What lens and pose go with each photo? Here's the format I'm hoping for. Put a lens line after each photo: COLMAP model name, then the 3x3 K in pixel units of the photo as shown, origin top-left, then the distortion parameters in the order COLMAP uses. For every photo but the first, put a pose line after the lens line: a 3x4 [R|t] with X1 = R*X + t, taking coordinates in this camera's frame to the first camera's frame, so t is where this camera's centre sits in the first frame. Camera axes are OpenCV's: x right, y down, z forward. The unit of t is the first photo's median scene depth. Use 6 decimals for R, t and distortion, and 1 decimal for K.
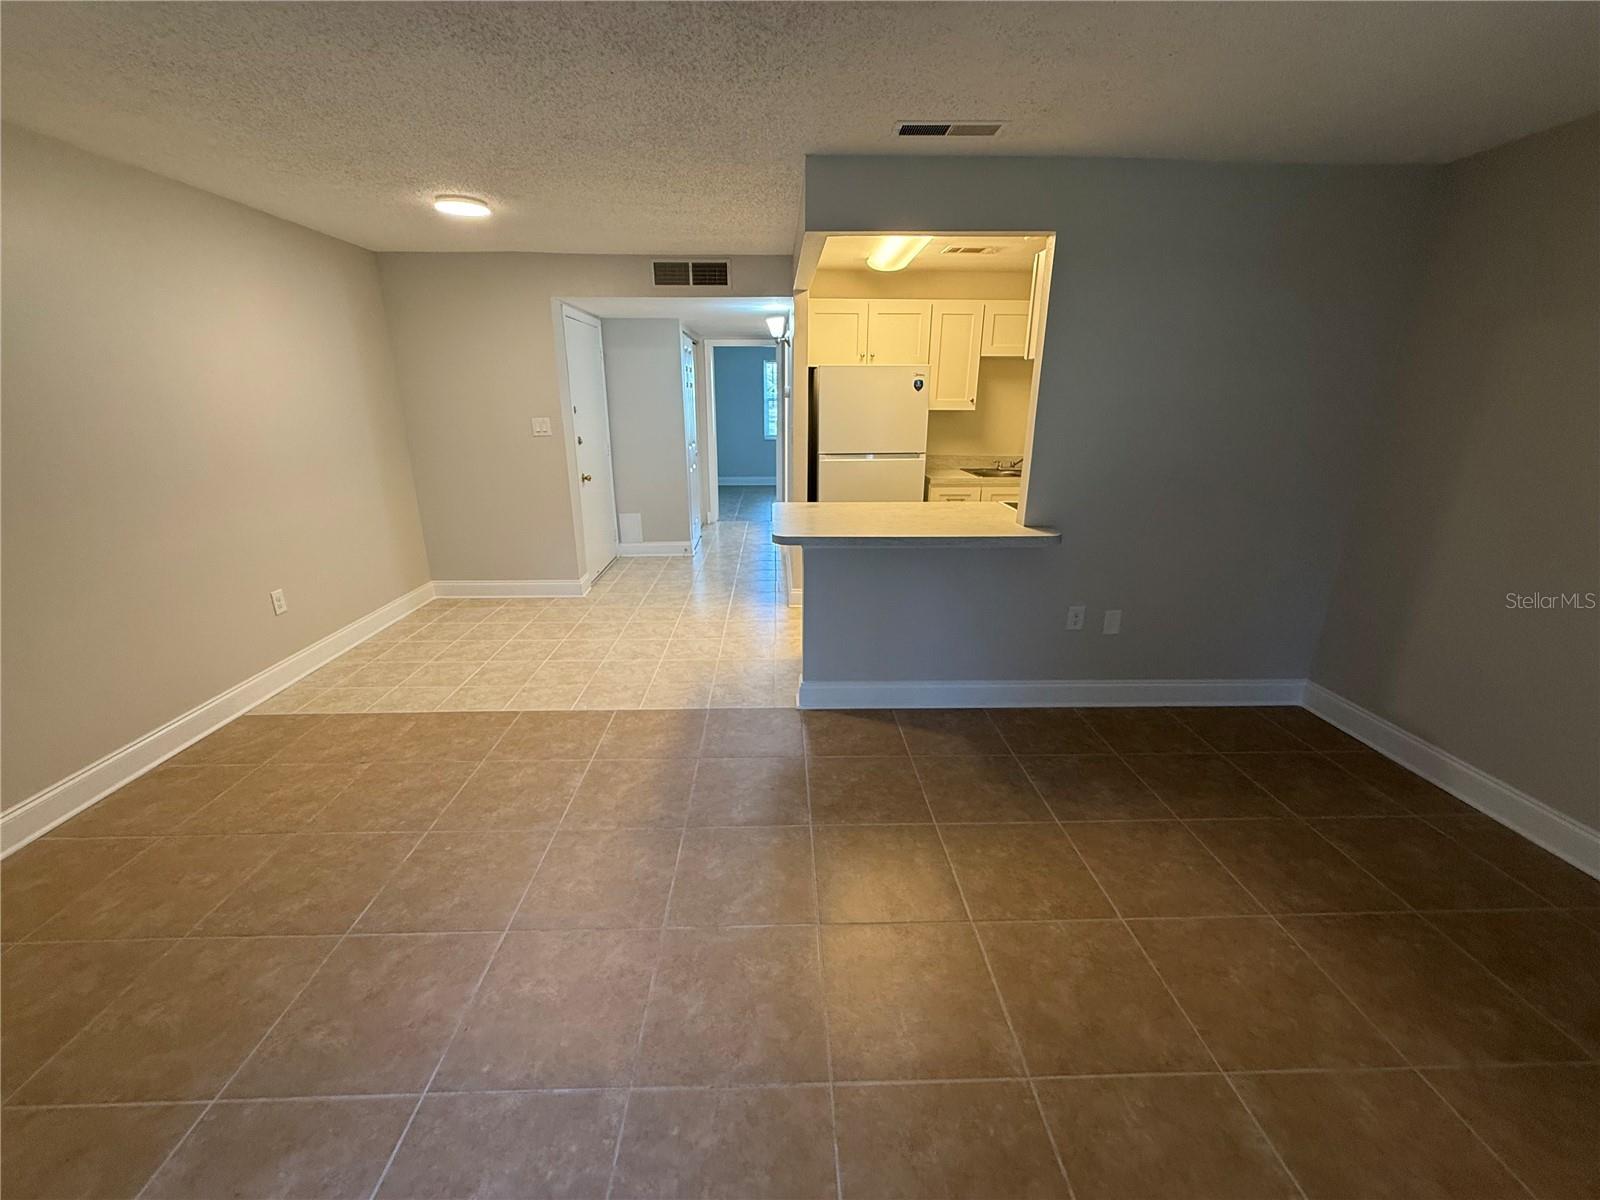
lens RADIAL K [[639.0, 0, 795.8], [0, 639.0, 600.6], [0, 0, 1]] dist [0.000009, -0.000385]
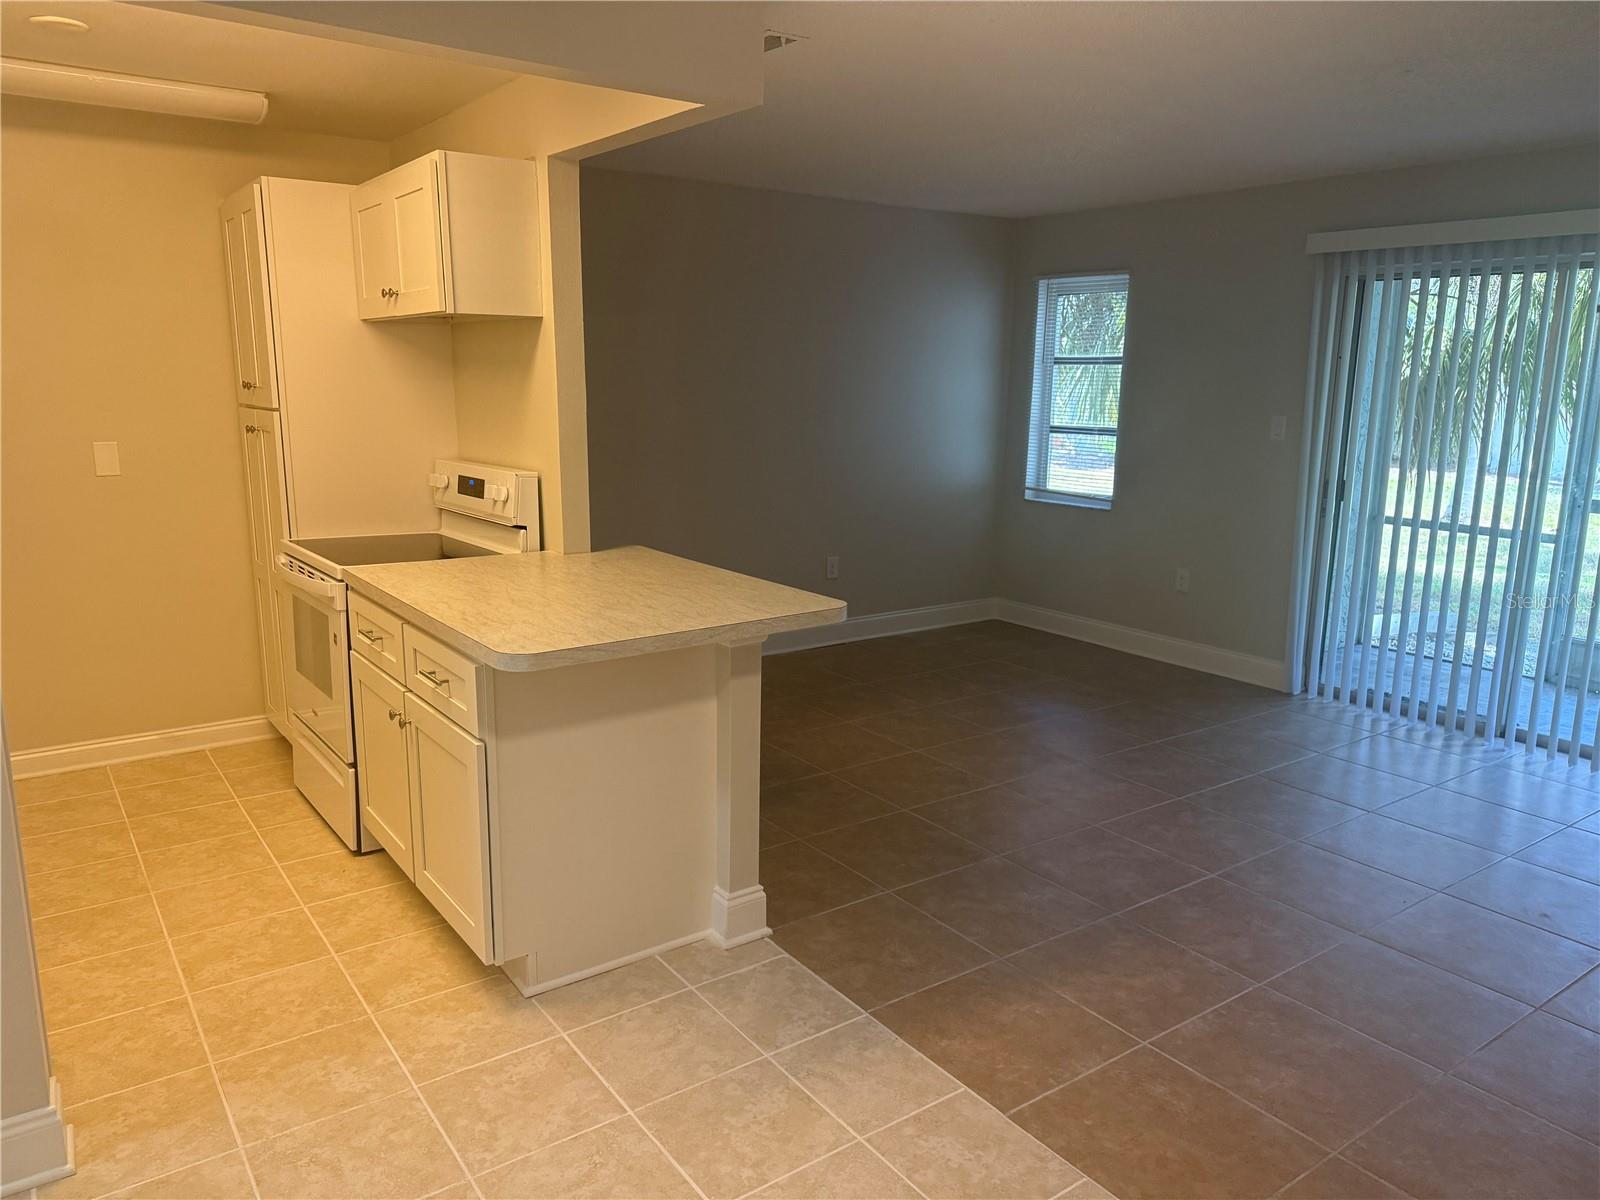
lens RADIAL K [[1128.7, 0, 813.0], [0, 1128.7, 599.1], [0, 0, 1]] dist [0.020798, -0.031224]
pose [[-0.563639, -0.175265, 0.807214, -0.571567], [0.239067, 0.900795, 0.362513, -0.329372], [-0.790670, 0.397304, -0.465823, 1.001285]]
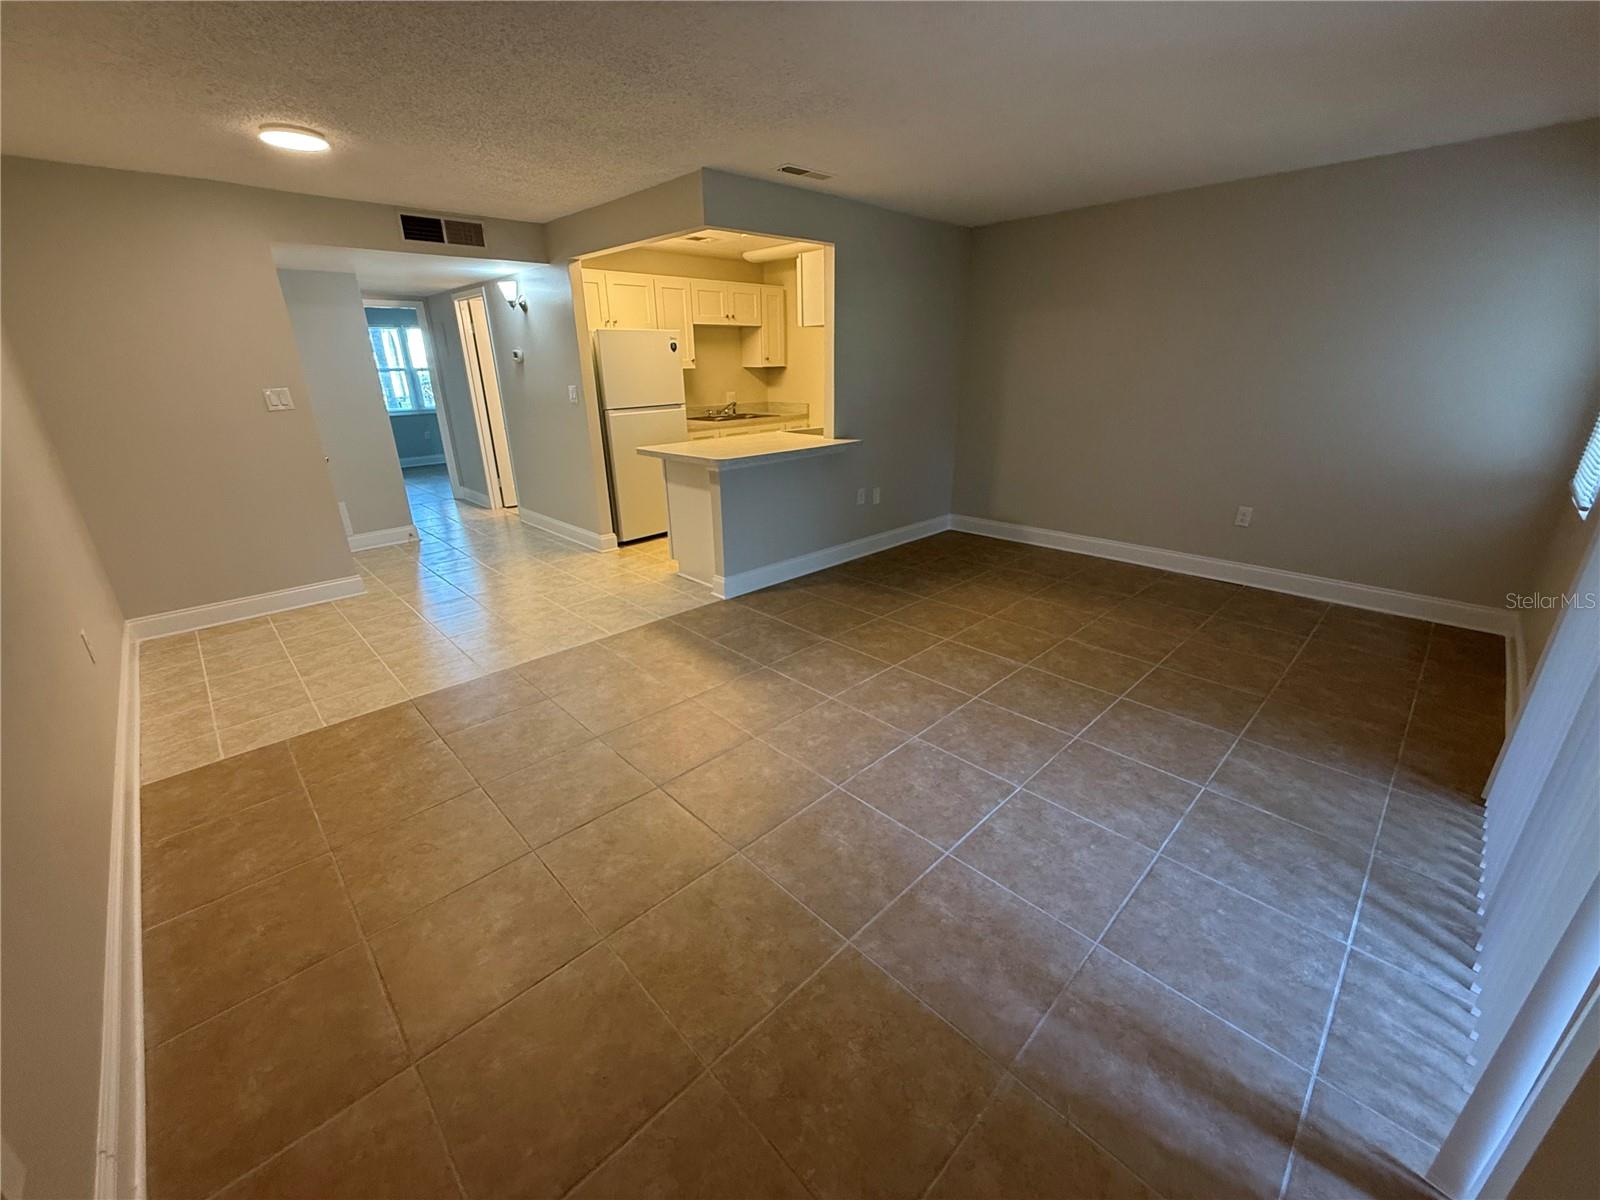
lens RADIAL K [[639.0, 0, 798.2], [0, 639.0, 601.2], [0, 0, 1]] dist [0.000009, -0.000385]
pose [[0.739557, -0.249737, 0.625050, -0.531461], [0.224305, 0.966983, 0.120957, 0.037851], [-0.634620, 0.050747, 0.771156, -0.066599]]
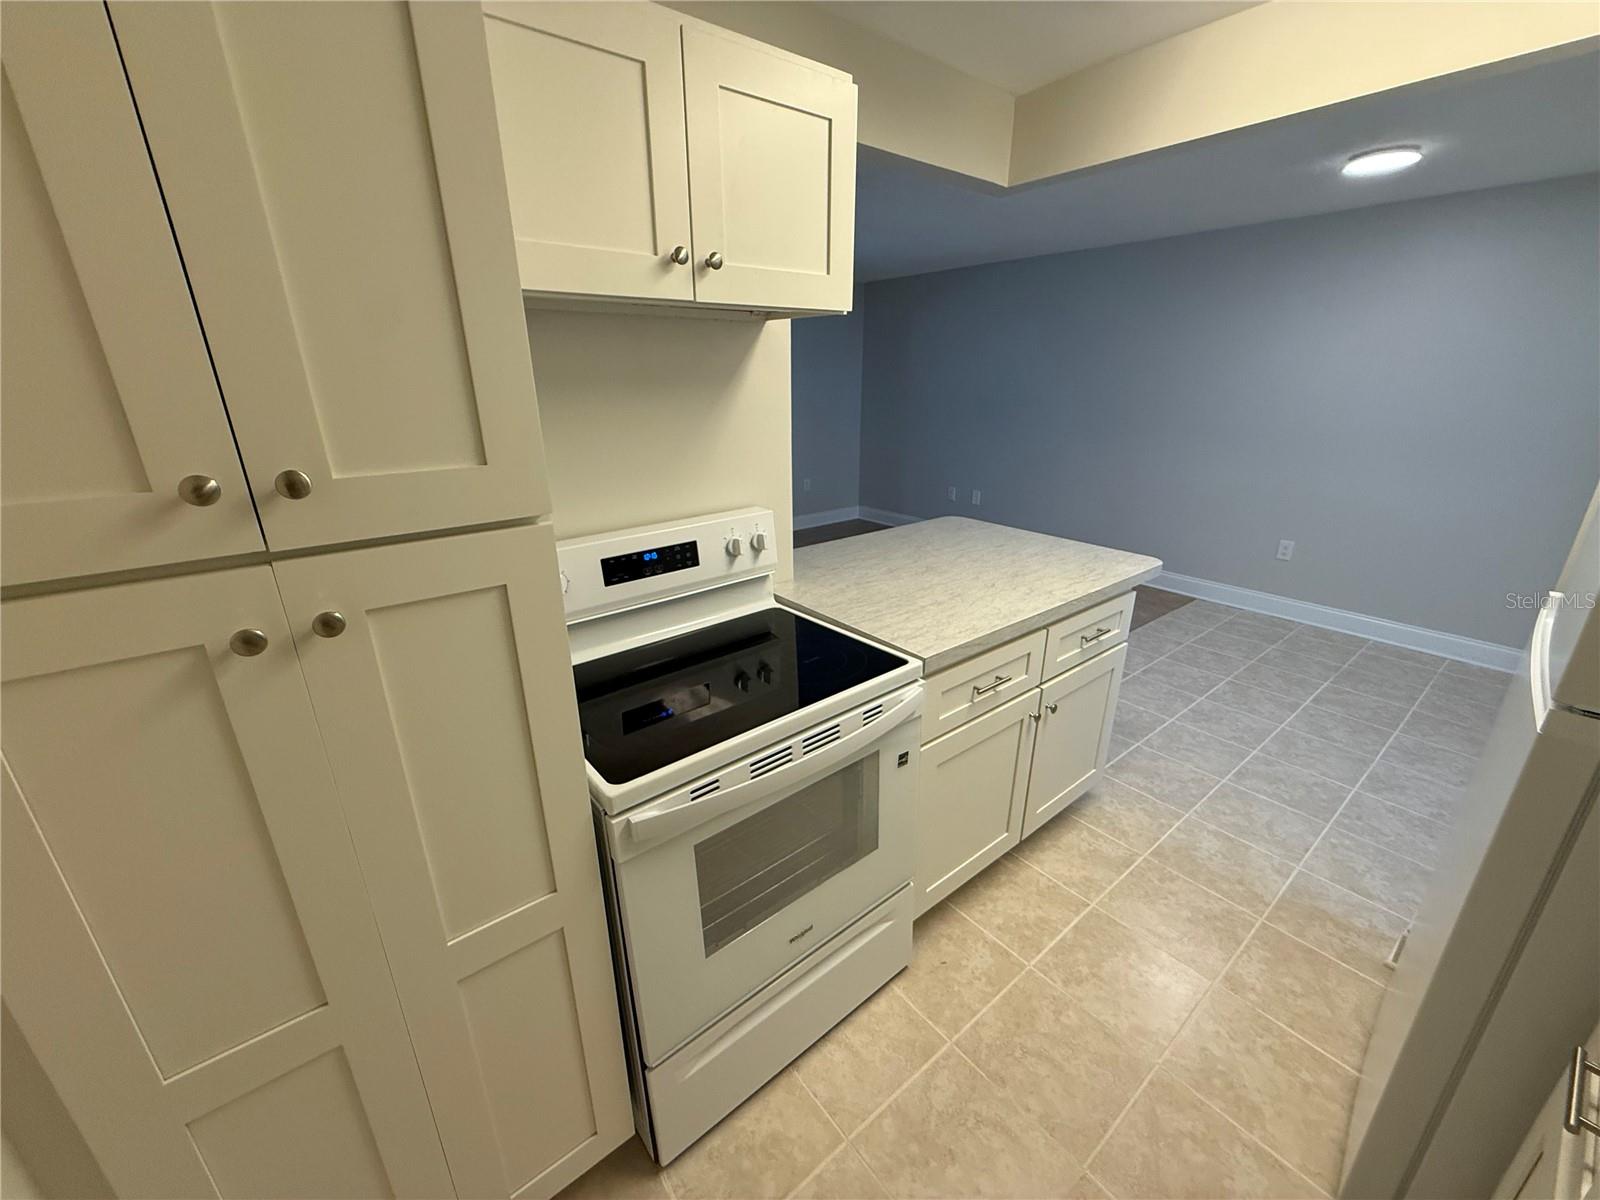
lens RADIAL K [[639.0, 0, 797.5], [0, 639.0, 598.1], [0, 0, 1]] dist [0.000009, -0.000385]
pose [[-0.803535, 0.196934, -0.561738, 0.524709], [-0.182755, 0.816494, 0.547667, -0.344034], [0.566509, 0.542729, -0.620090, 1.042028]]
